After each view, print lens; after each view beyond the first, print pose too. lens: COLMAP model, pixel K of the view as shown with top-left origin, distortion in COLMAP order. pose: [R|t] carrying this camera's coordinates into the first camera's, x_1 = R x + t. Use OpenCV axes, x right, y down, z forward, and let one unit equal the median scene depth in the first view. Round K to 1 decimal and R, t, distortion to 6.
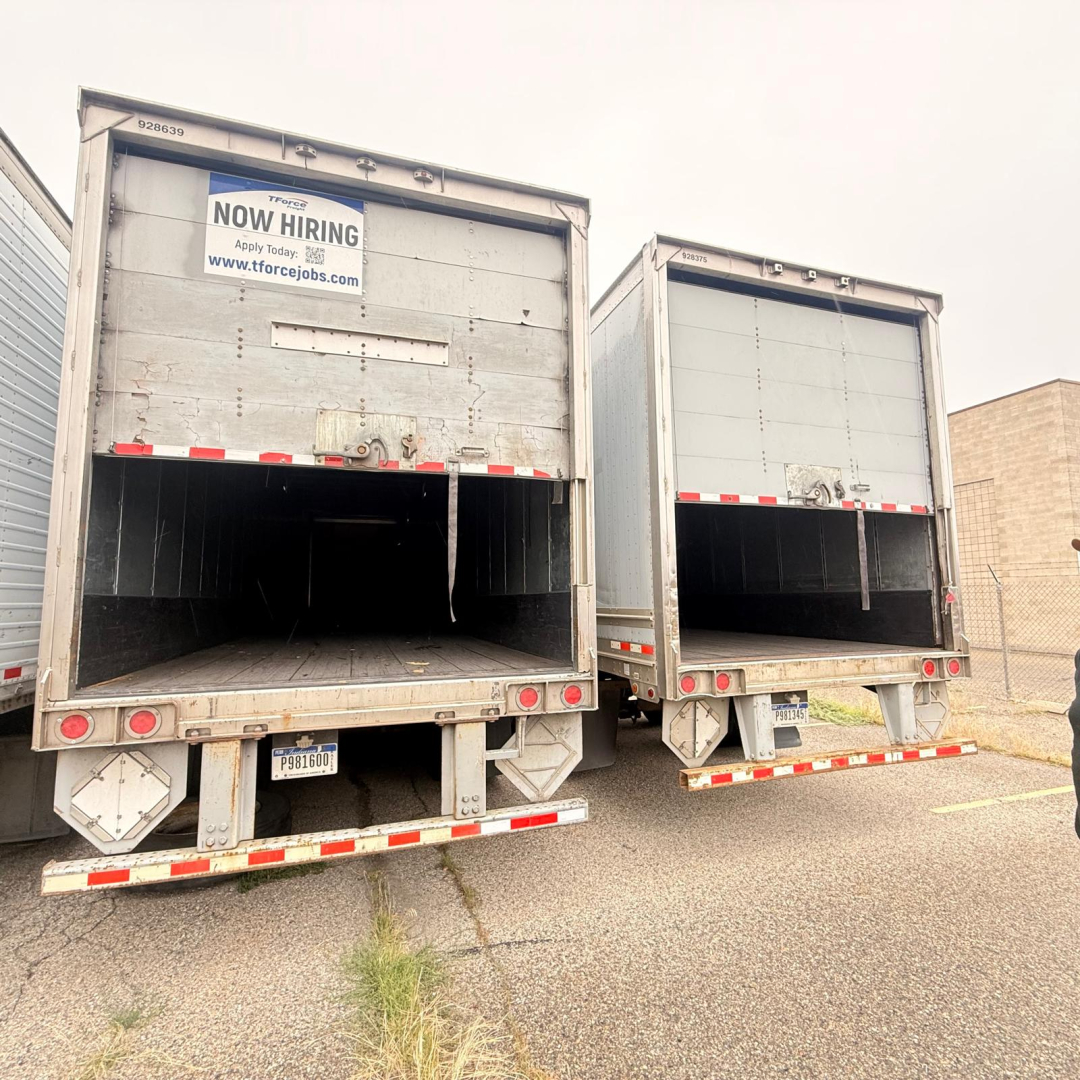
lens RADIAL K [[570.4, 0, 534.2], [0, 570.4, 540.2], [0, 0, 1]] dist [0.000704, -0.000155]
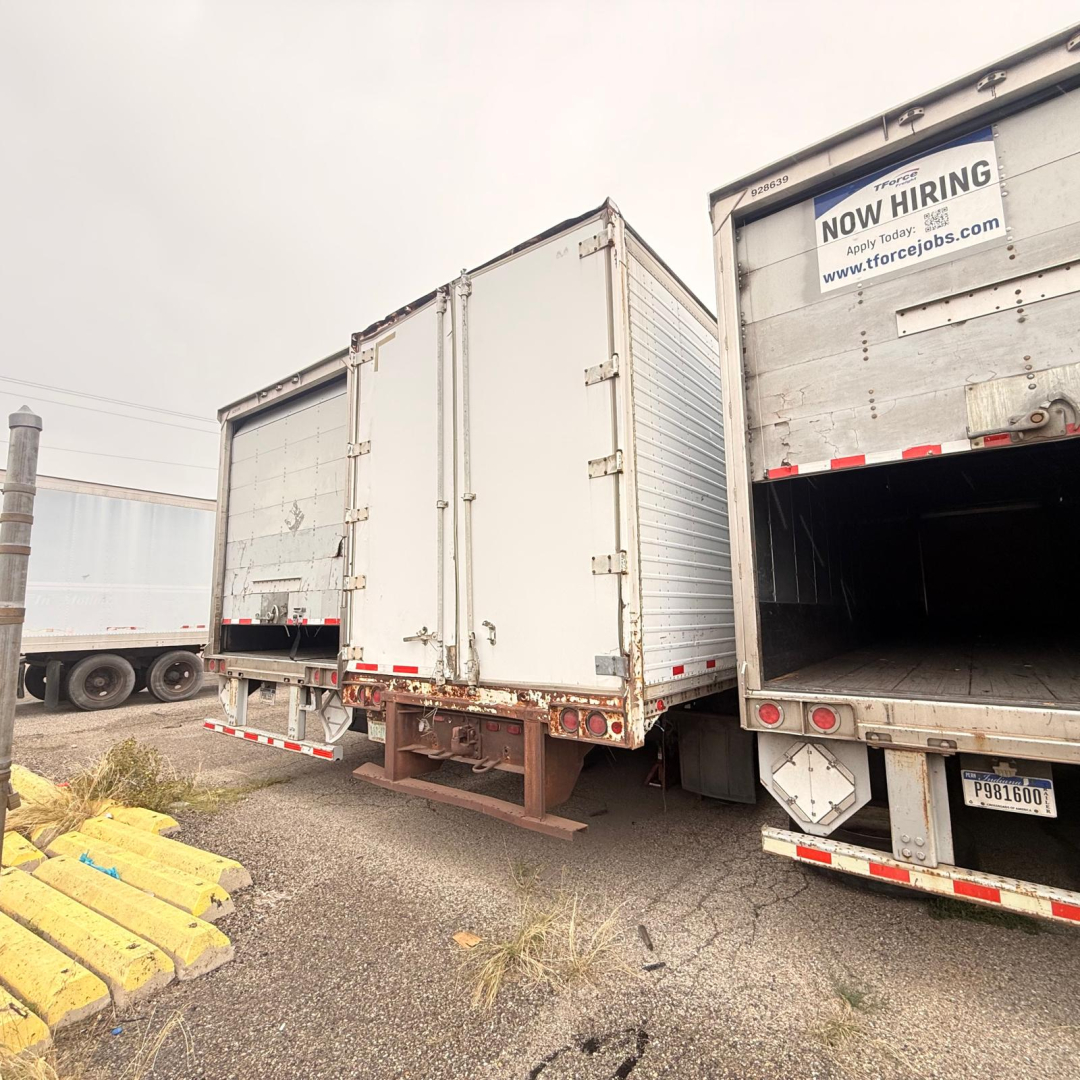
lens RADIAL K [[570.4, 0, 533.7], [0, 570.4, 540.2], [0, 0, 1]] dist [0.000704, -0.000155]
pose [[0.579969, -0.102735, -0.808135, -0.086639], [0.092774, 0.993892, -0.059770, -0.003958], [0.809339, -0.040309, 0.585957, -0.063726]]
